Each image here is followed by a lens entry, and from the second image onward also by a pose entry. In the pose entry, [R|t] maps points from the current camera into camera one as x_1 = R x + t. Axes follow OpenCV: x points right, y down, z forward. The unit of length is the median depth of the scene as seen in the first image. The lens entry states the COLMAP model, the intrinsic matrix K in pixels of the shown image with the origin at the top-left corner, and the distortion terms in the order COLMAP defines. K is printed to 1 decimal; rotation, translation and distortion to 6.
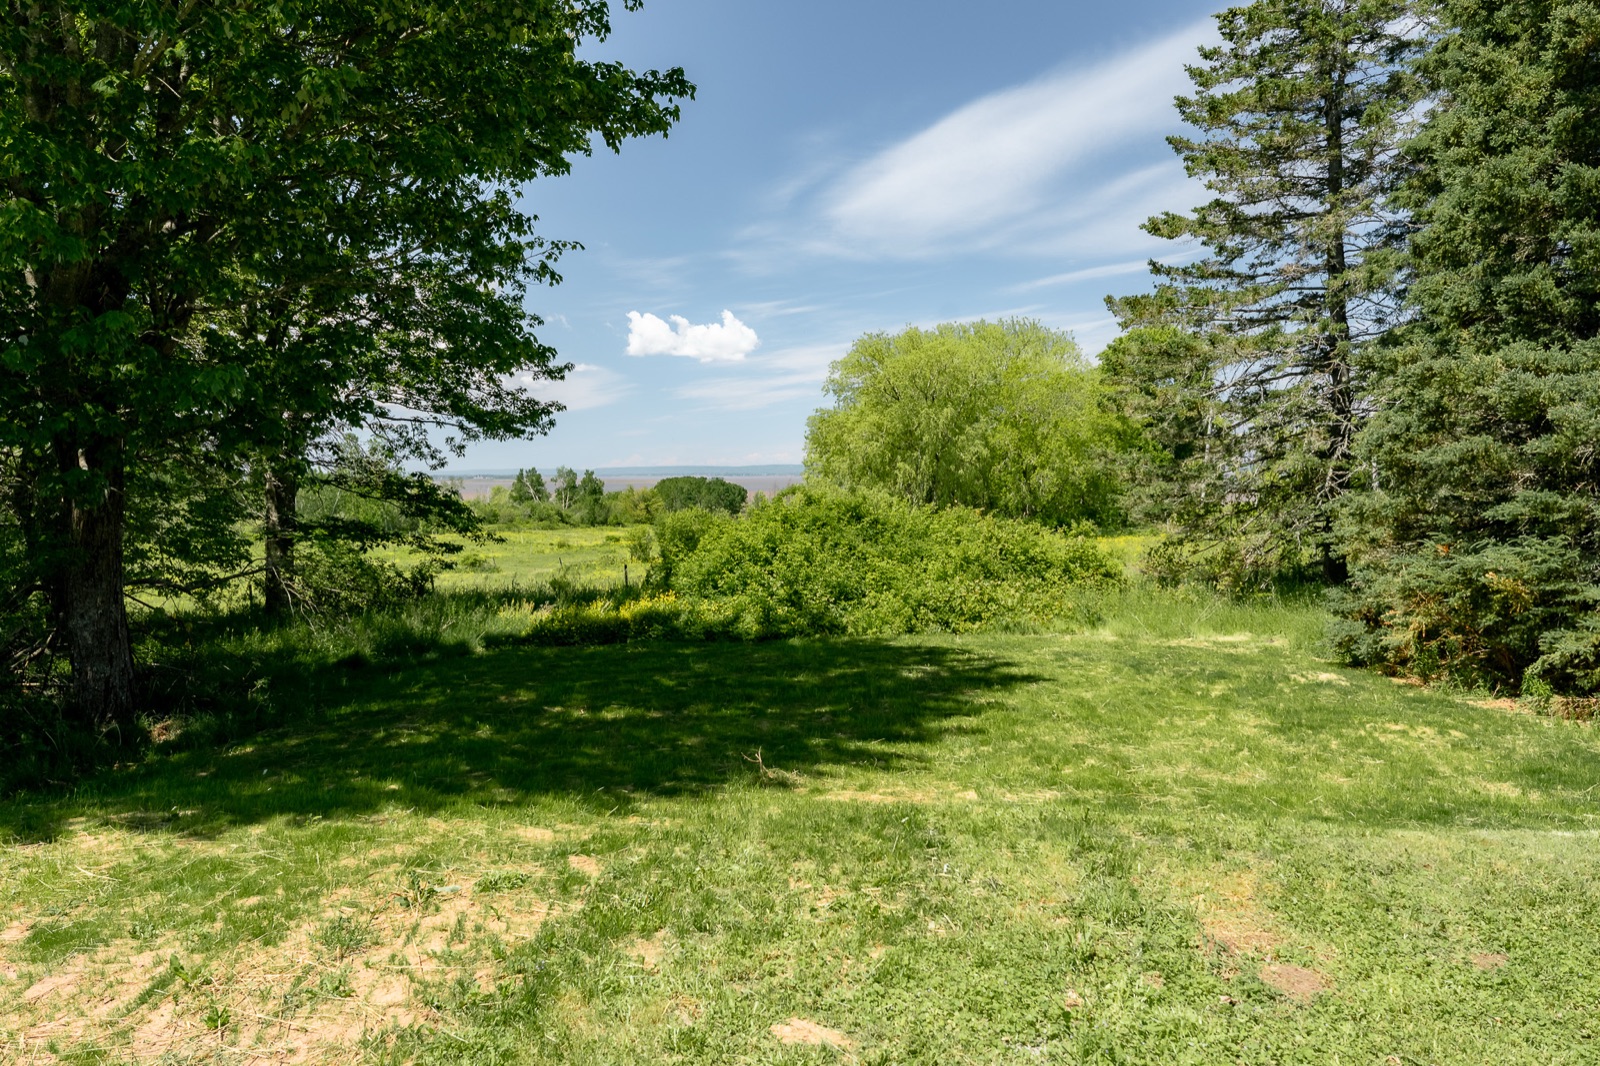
lens RADIAL K [[1128.4, 0, 800.0], [0, 1128.4, 533.0], [0, 0, 1]] dist [0.002306, 0.001873]
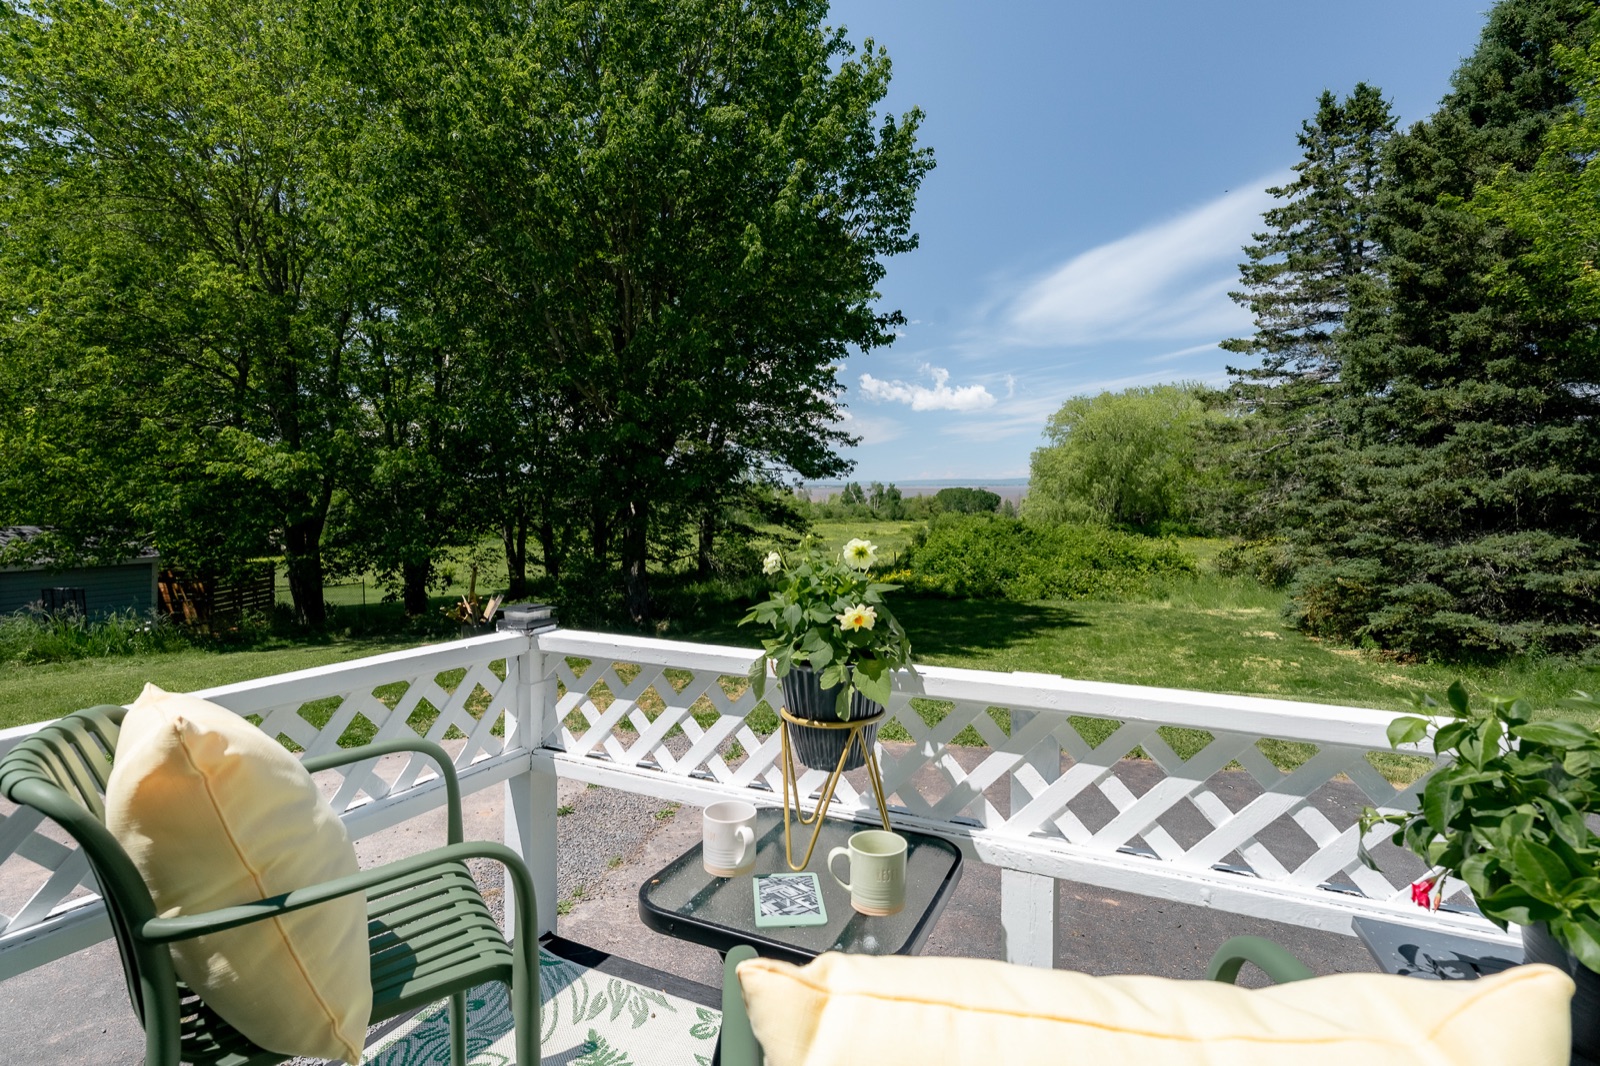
lens RADIAL K [[776.0, 0, 827.7], [0, 776.0, 497.4], [0, 0, 1]] dist [-0.002164, -0.001085]
pose [[0.963596, 0.009416, -0.267196, 0.072710], [-0.018862, 0.999284, -0.032807, -0.016186], [0.266696, 0.036652, 0.963084, -0.179098]]
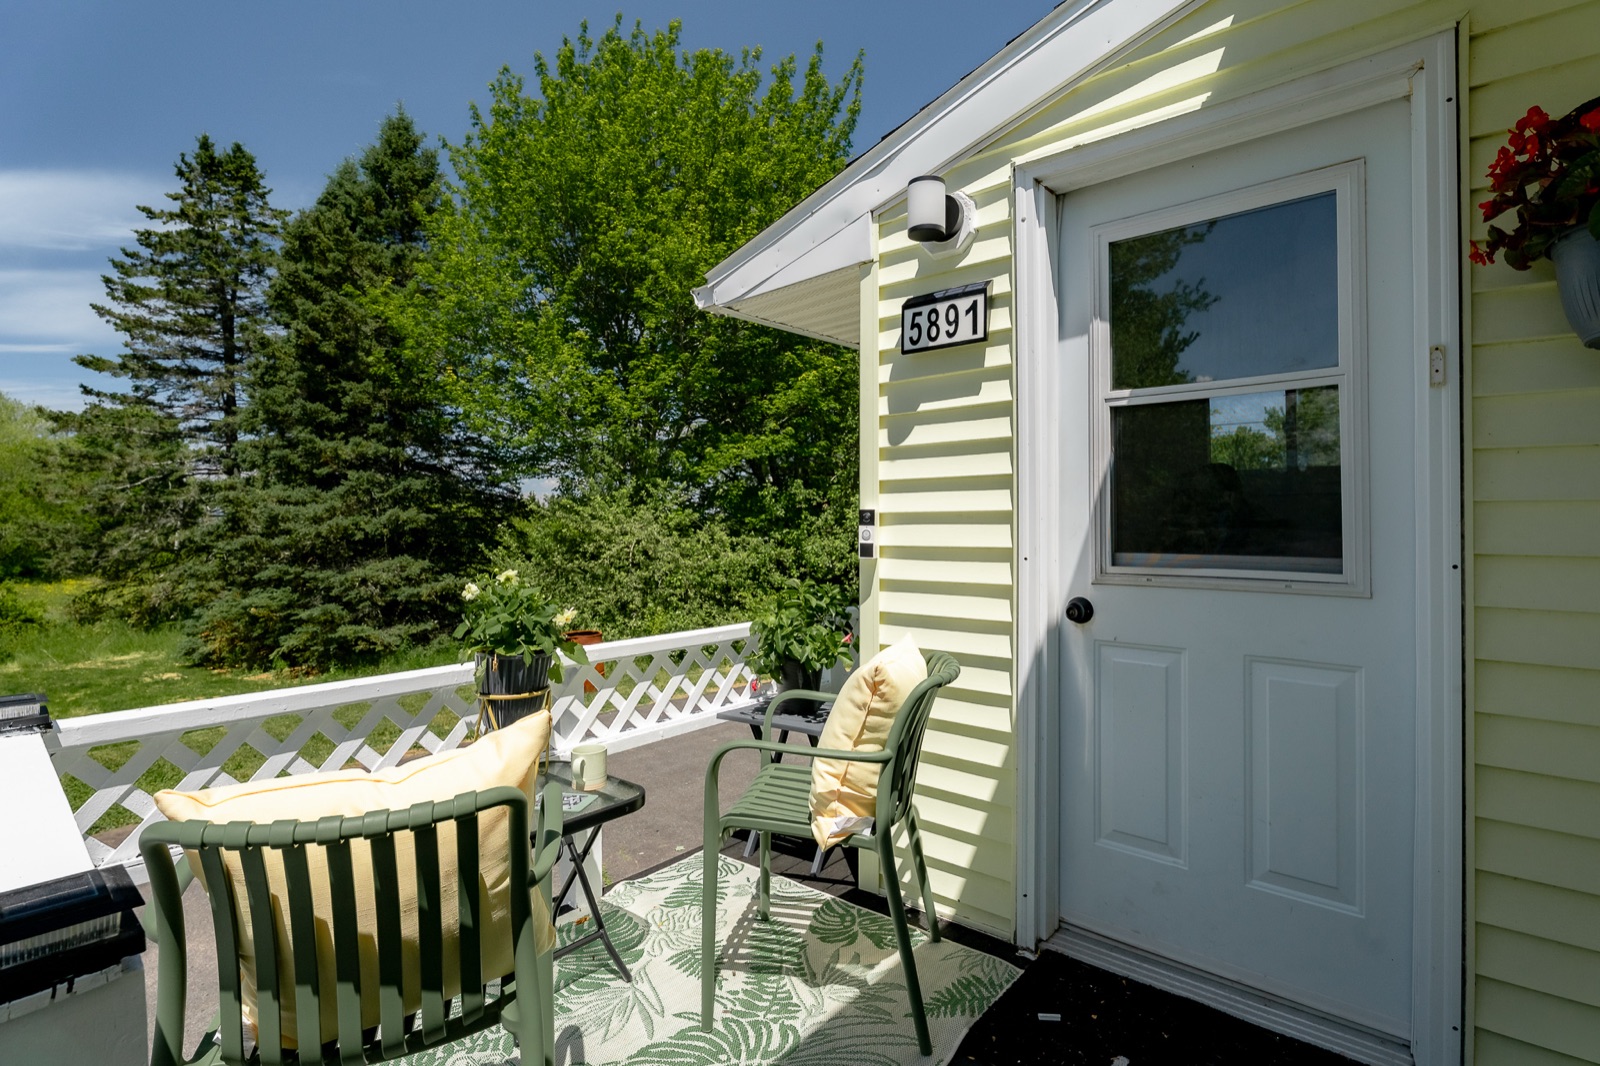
lens RADIAL K [[752.1, 0, 771.0], [0, 752.1, 506.6], [0, 0, 1]] dist [-0.011170, -0.000218]
pose [[0.537673, 0.023988, 0.842812, 0.003514], [0.037219, 0.997946, -0.052148, -0.016549], [-0.842332, 0.059407, 0.535676, -0.190191]]
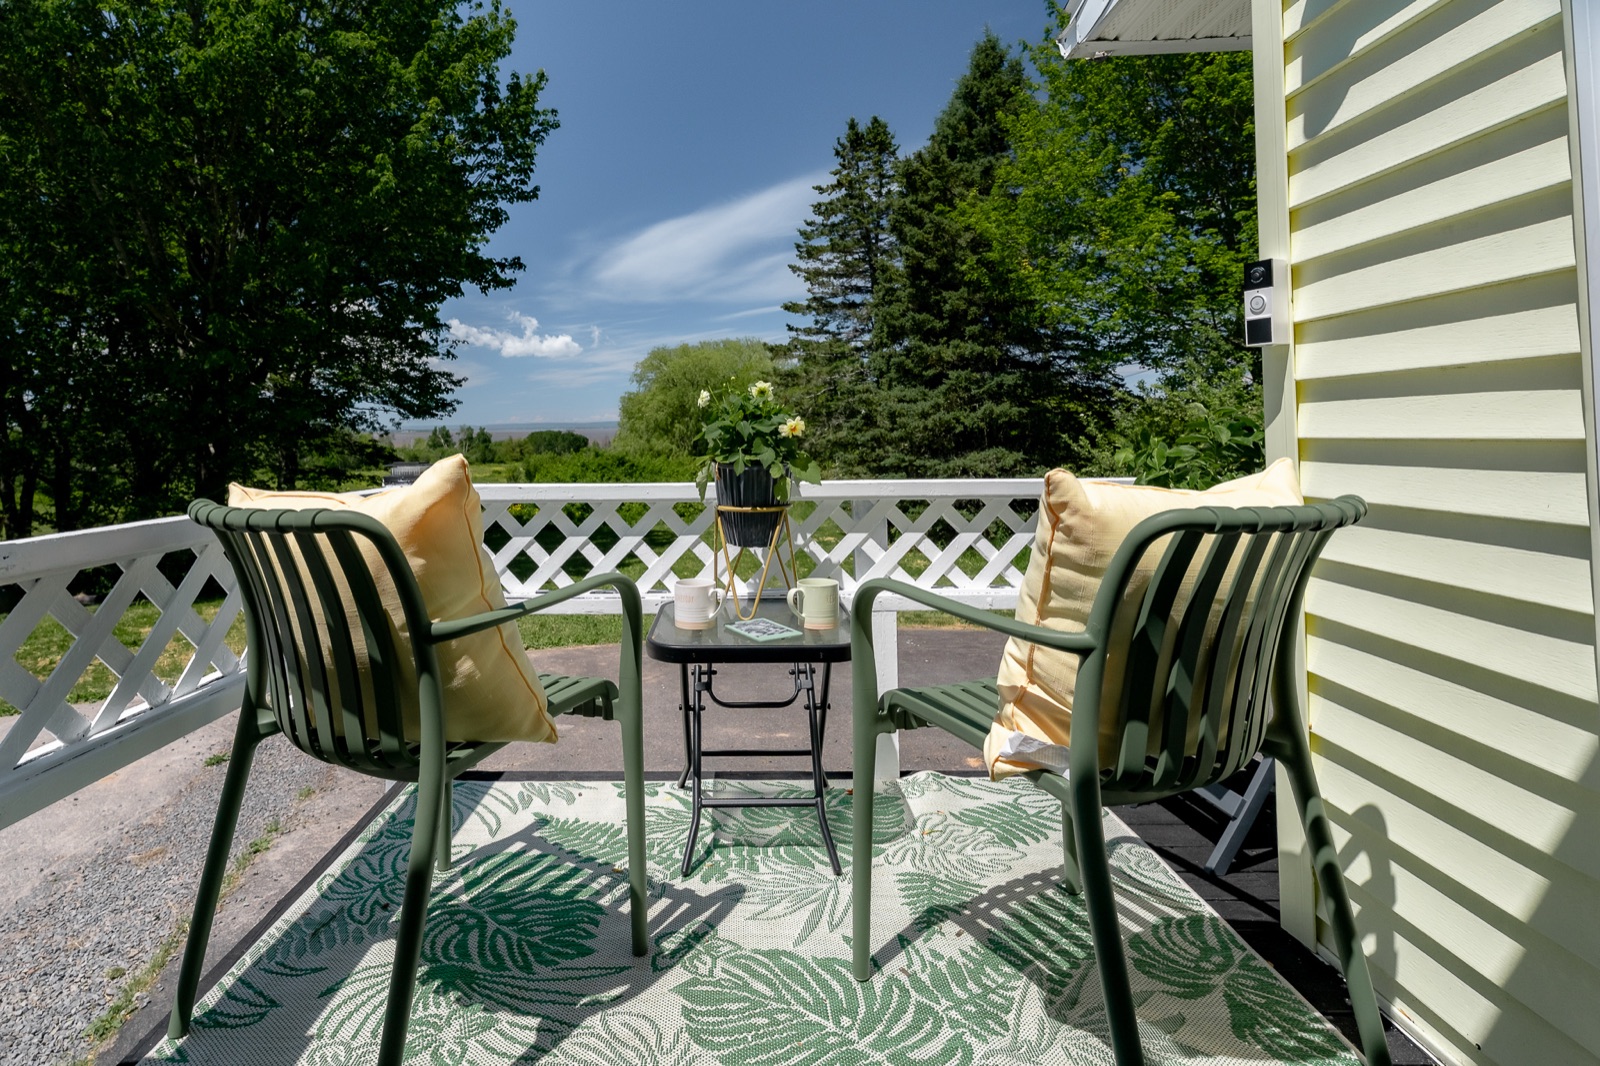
lens RADIAL K [[728.0, 0, 730.2], [0, 728.0, 399.0], [0, 0, 1]] dist [0.003605, 0.000595]
pose [[0.989808, 0.002674, 0.142386, 0.044538], [0.010366, 0.995819, -0.090763, -0.006141], [-0.142033, 0.091314, 0.985641, -0.195764]]
